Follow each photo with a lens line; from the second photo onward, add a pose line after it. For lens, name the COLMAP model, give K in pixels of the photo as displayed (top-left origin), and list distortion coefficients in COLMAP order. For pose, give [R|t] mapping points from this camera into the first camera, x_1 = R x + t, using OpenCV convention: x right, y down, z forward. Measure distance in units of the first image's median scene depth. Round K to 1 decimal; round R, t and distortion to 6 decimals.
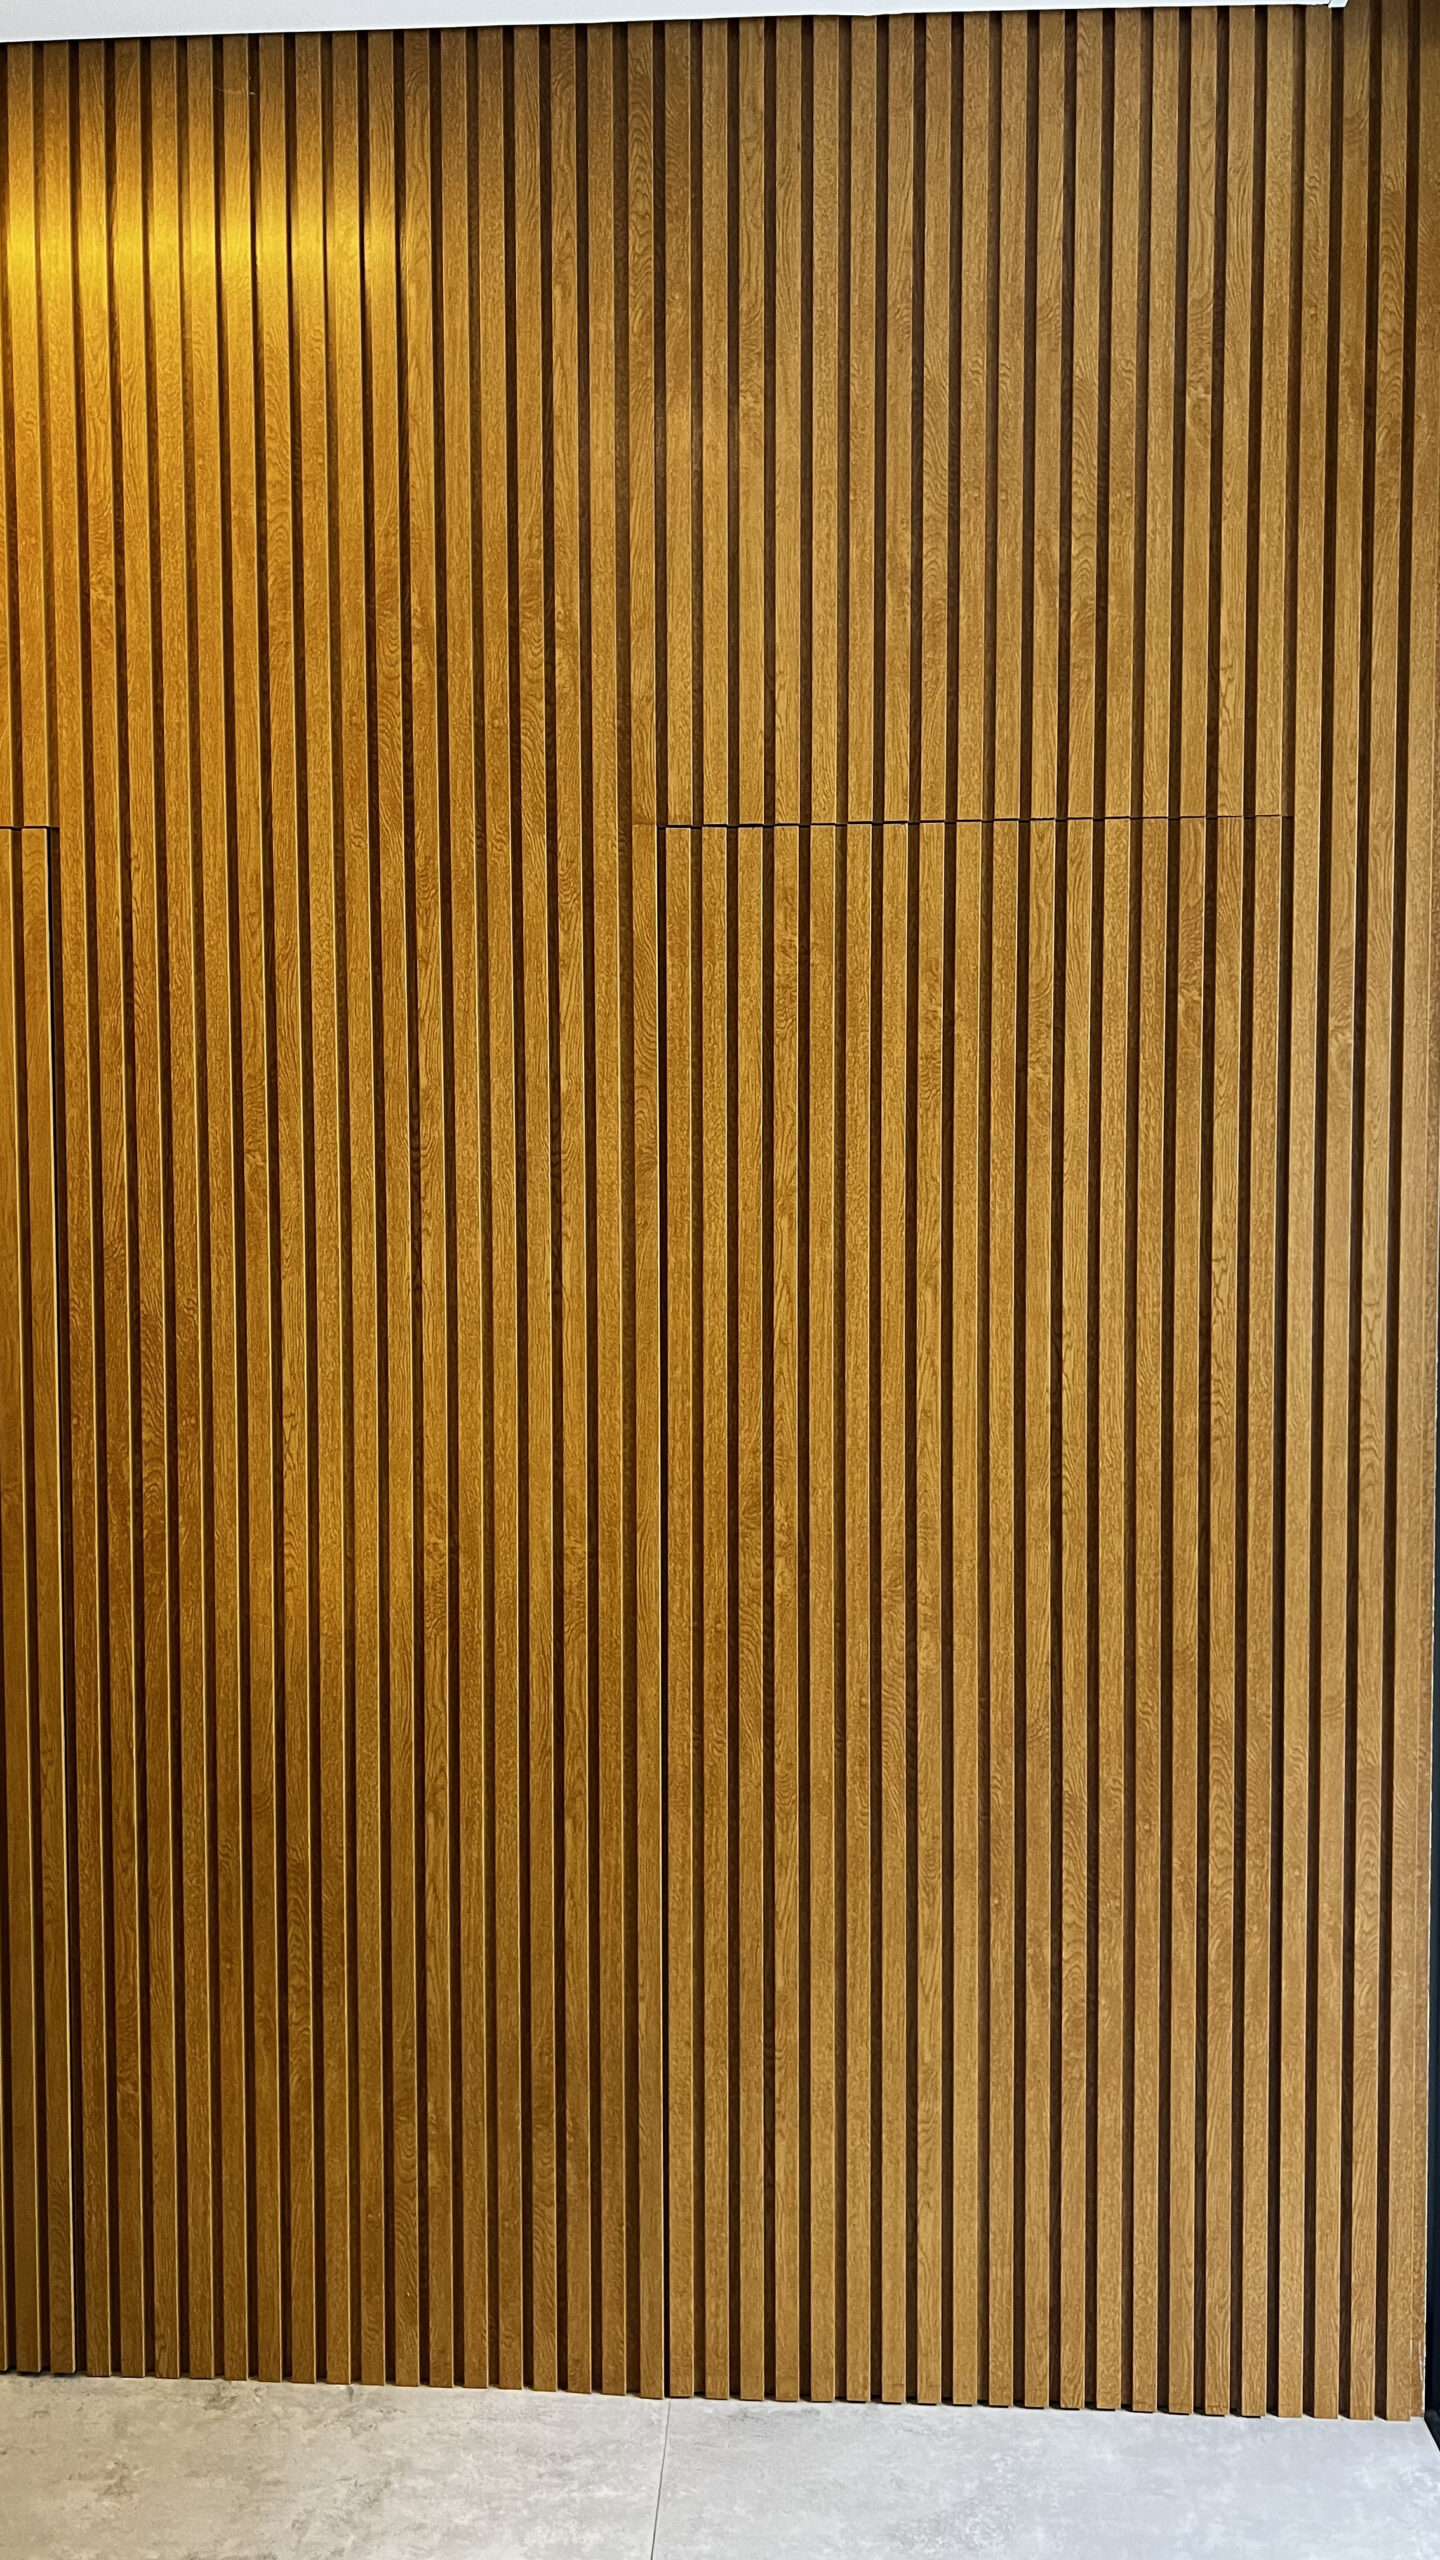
lens RADIAL K [[1919.9, 0, 734.3], [0, 1919.9, 1306.0], [0, 0, 1]] dist [0.073328, -0.085218]
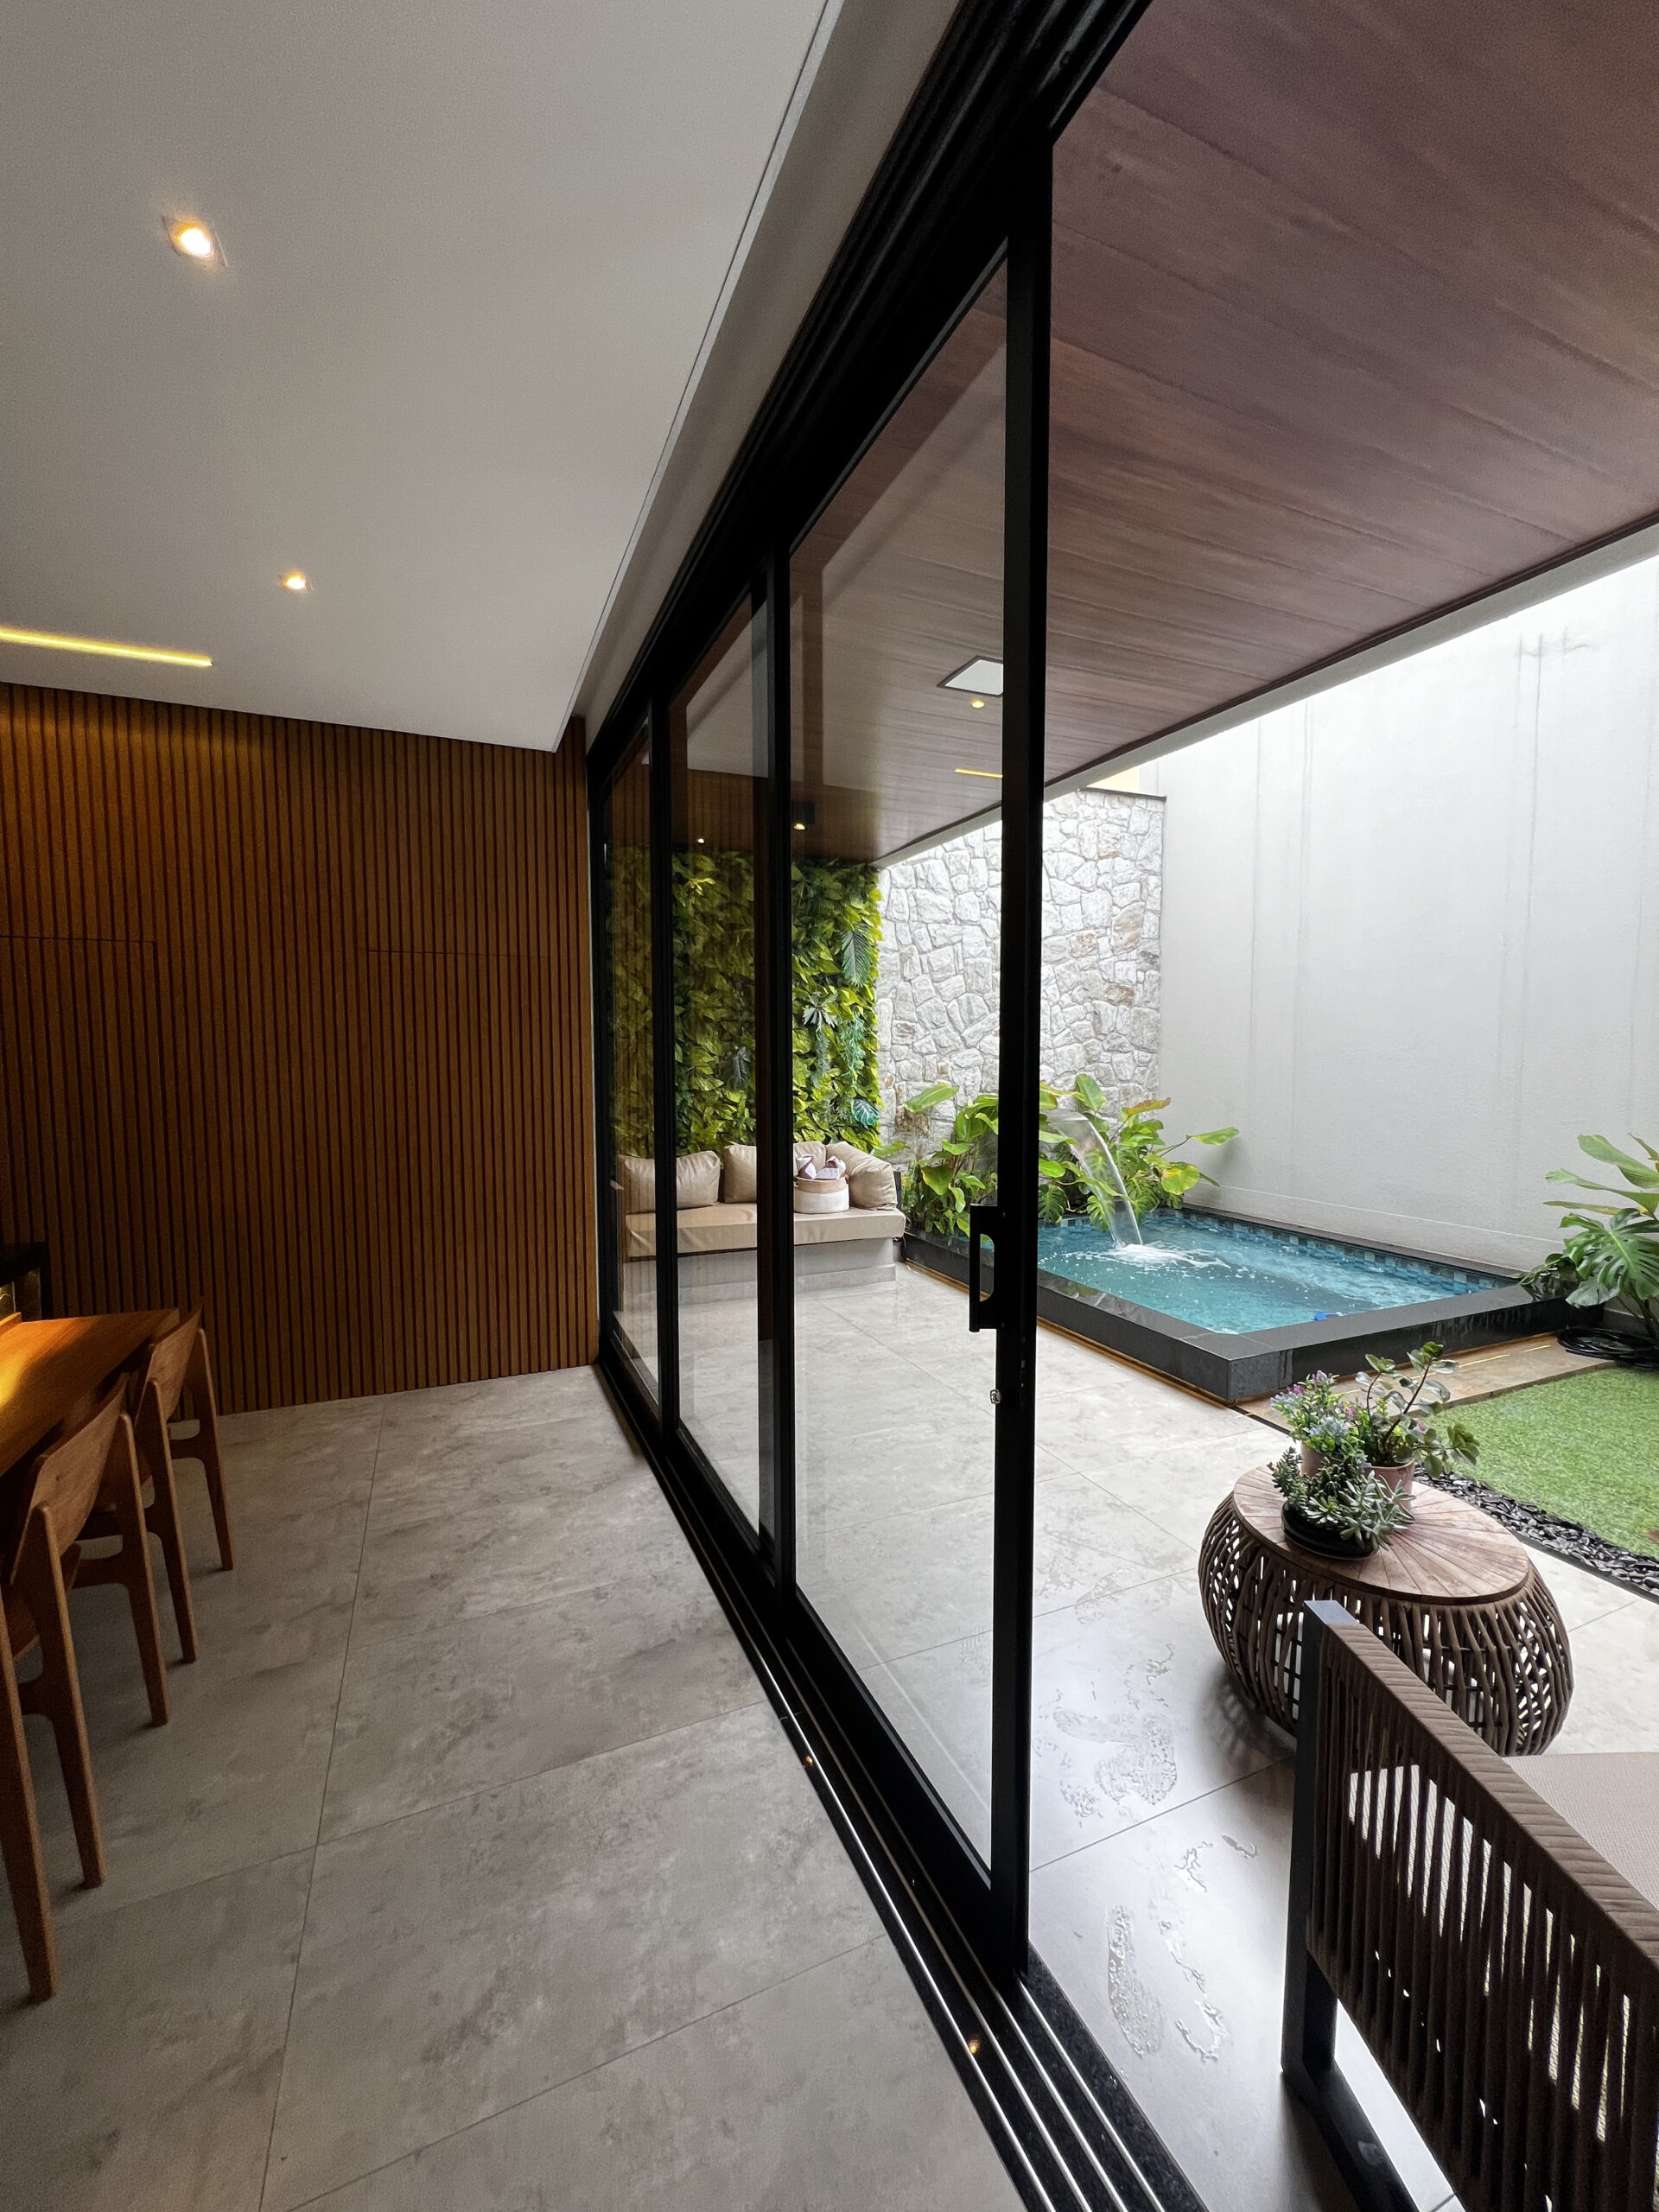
lens RADIAL K [[898.1, 0, 825.4], [0, 898.1, 1111.1], [0, 0, 1]] dist [0.007537, -0.001384]
pose [[0.903237, -0.029188, 0.428148, 0.005618], [0.018773, 0.999417, 0.028528, 0.013825], [-0.428731, -0.017730, 0.903258, -0.857881]]
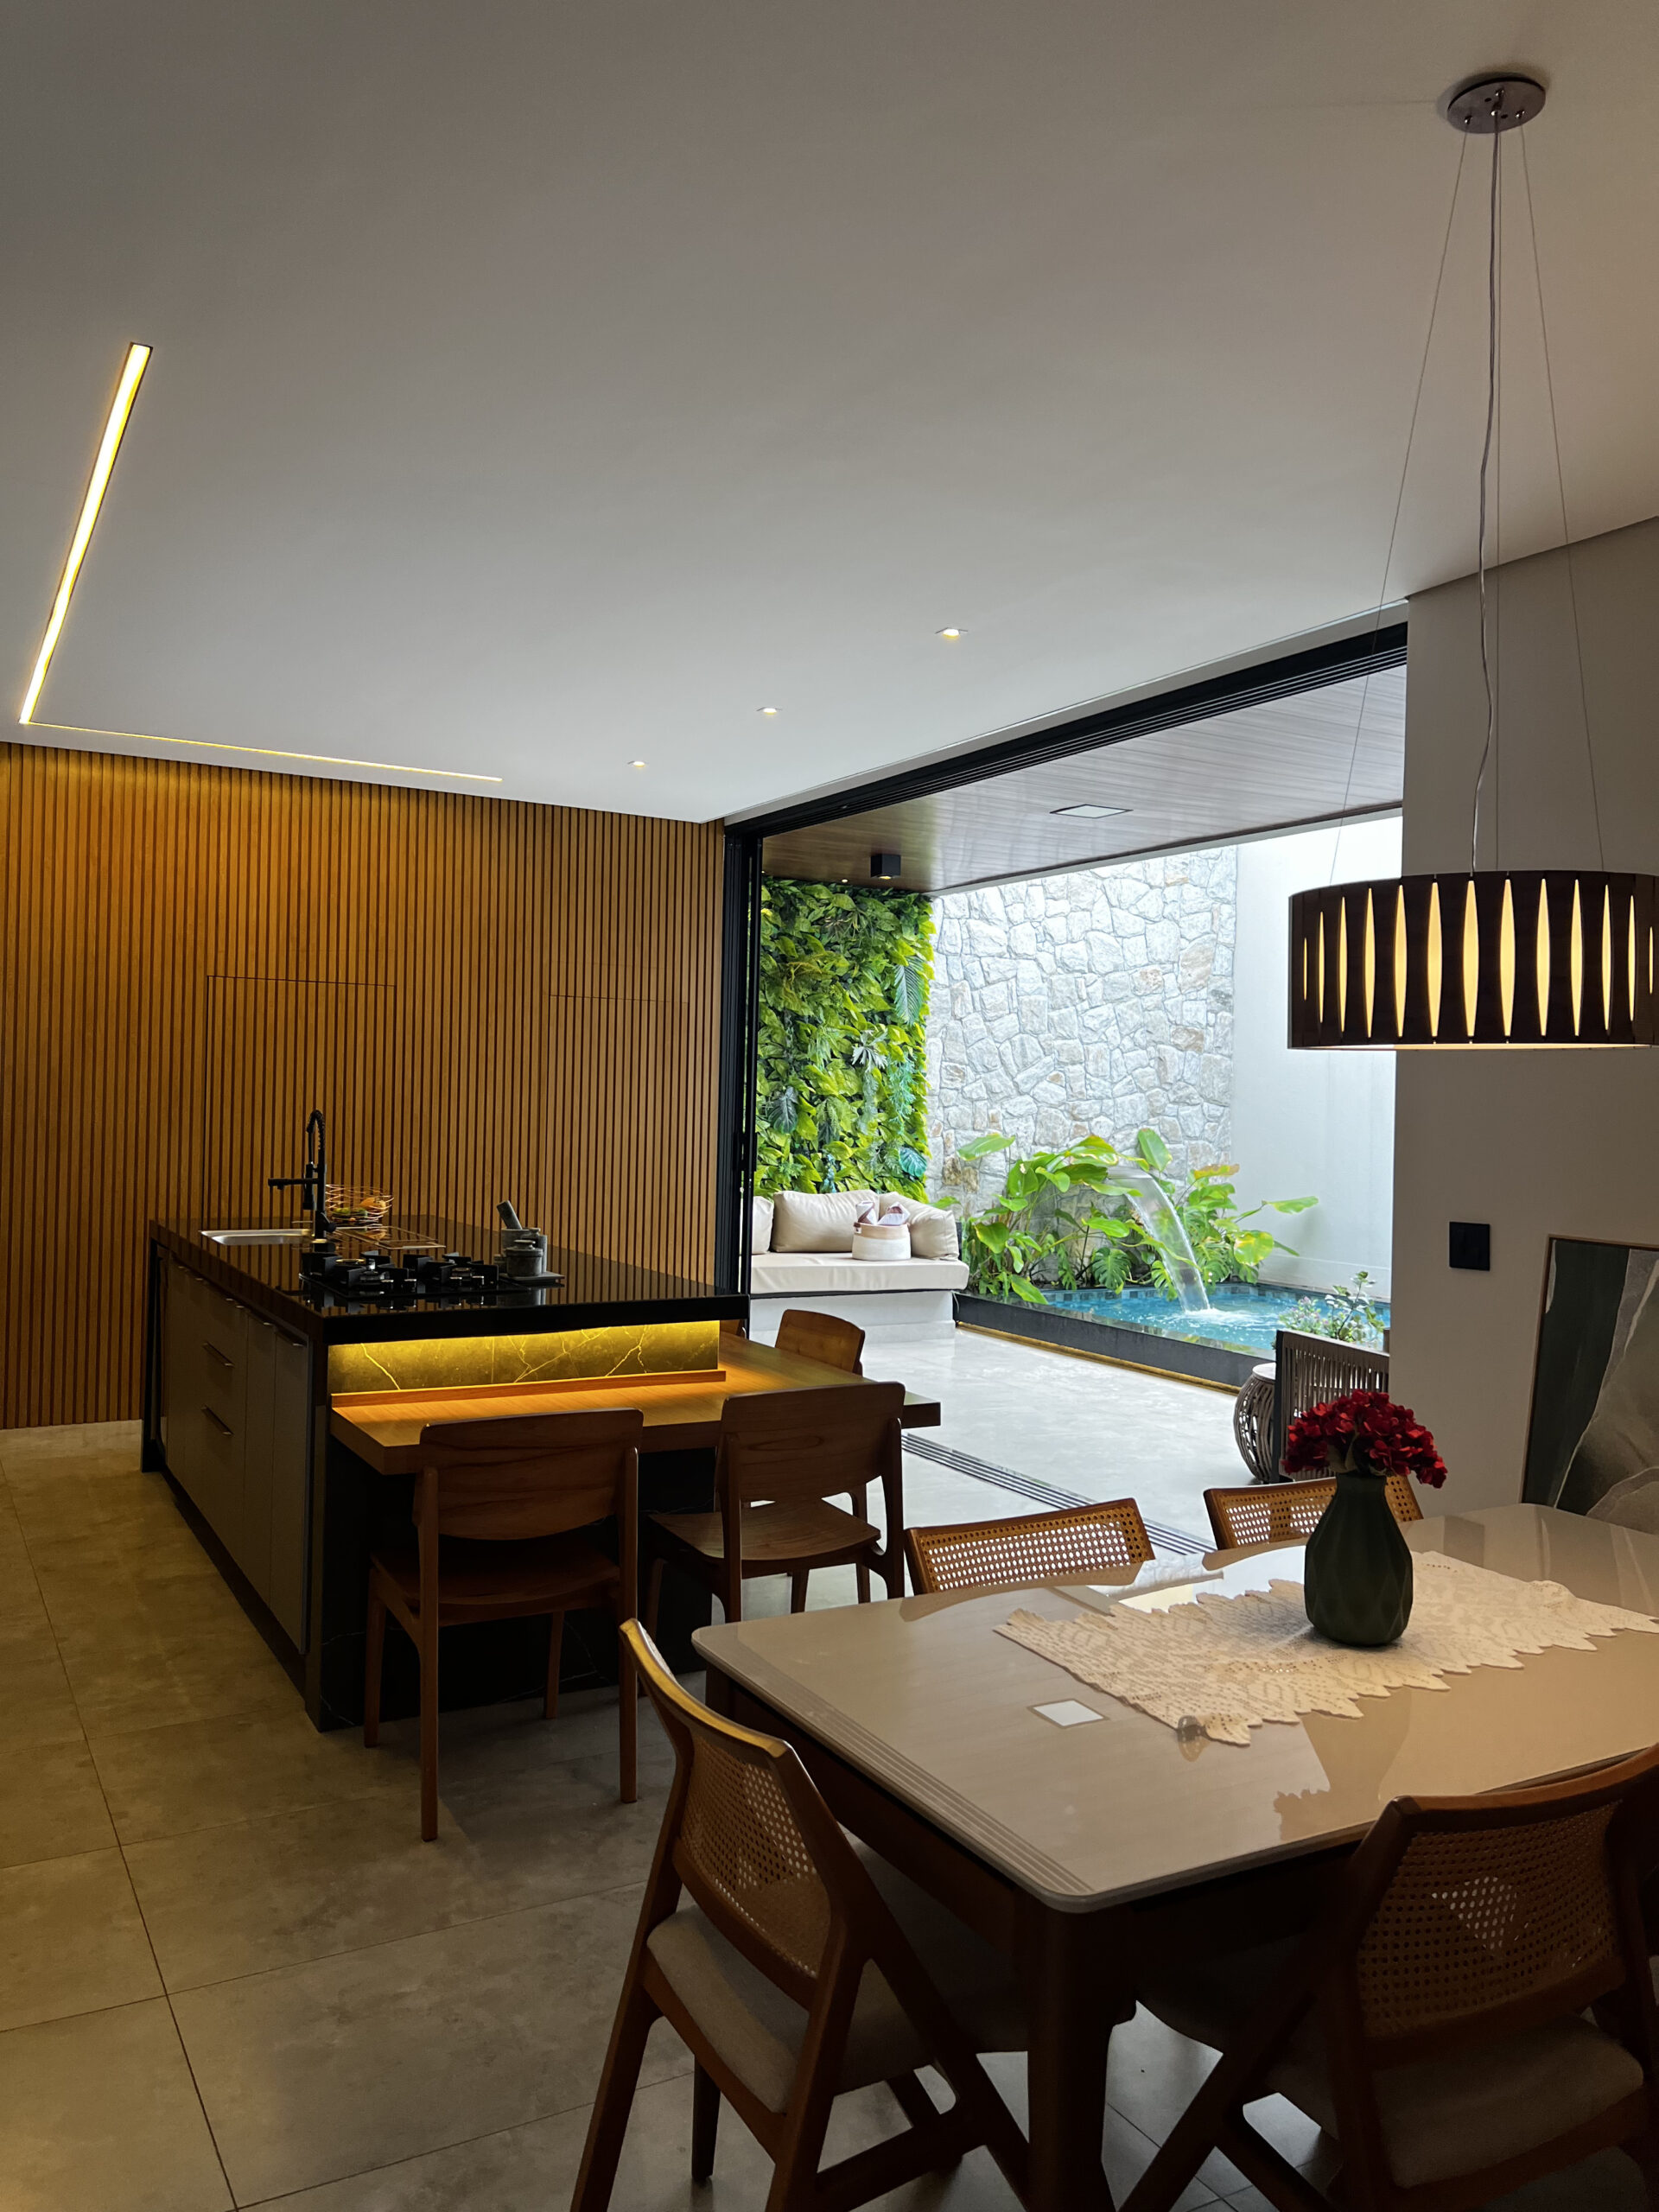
lens RADIAL K [[1661.0, 0, 805.6], [0, 1661.0, 1086.1], [0, 0, 1]] dist [0.073209, -0.080115]
pose [[0.861393, 0.026328, 0.507255, -1.355352], [-0.003386, 0.998931, -0.046097, 0.103592], [-0.507927, 0.037991, 0.860562, -2.303286]]
